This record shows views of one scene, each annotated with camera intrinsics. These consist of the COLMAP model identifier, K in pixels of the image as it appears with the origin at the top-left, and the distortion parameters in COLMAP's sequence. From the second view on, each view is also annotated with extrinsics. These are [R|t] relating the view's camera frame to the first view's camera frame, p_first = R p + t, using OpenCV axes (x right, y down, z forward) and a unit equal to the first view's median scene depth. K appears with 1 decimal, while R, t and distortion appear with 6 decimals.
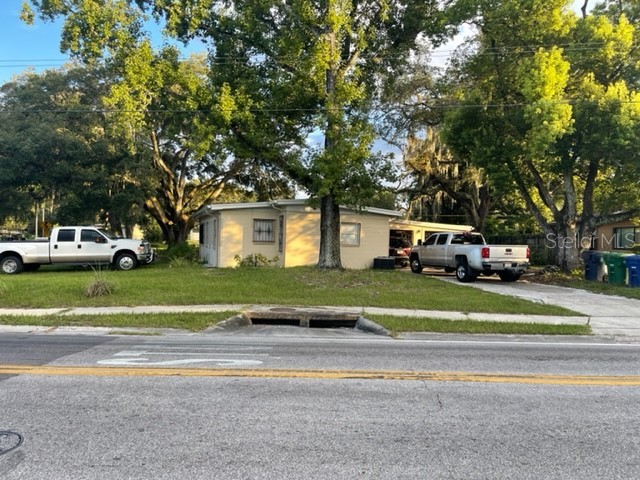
lens RADIAL K [[490.7, 0, 318.2], [0, 490.7, 237.9], [0, 0, 1]] dist [0.008001, 0.000266]
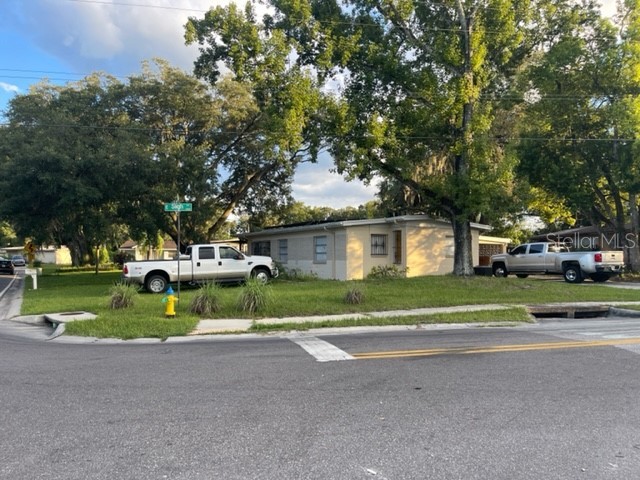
lens RADIAL K [[480.9, 0, 317.1], [0, 480.9, 240.8], [0, 0, 1]] dist [0.066839, -0.087129]
pose [[0.974773, -0.017512, 0.222508, -0.513927], [0.025309, 0.999160, -0.032237, 0.007662], [-0.221757, 0.037055, 0.974398, -0.021258]]
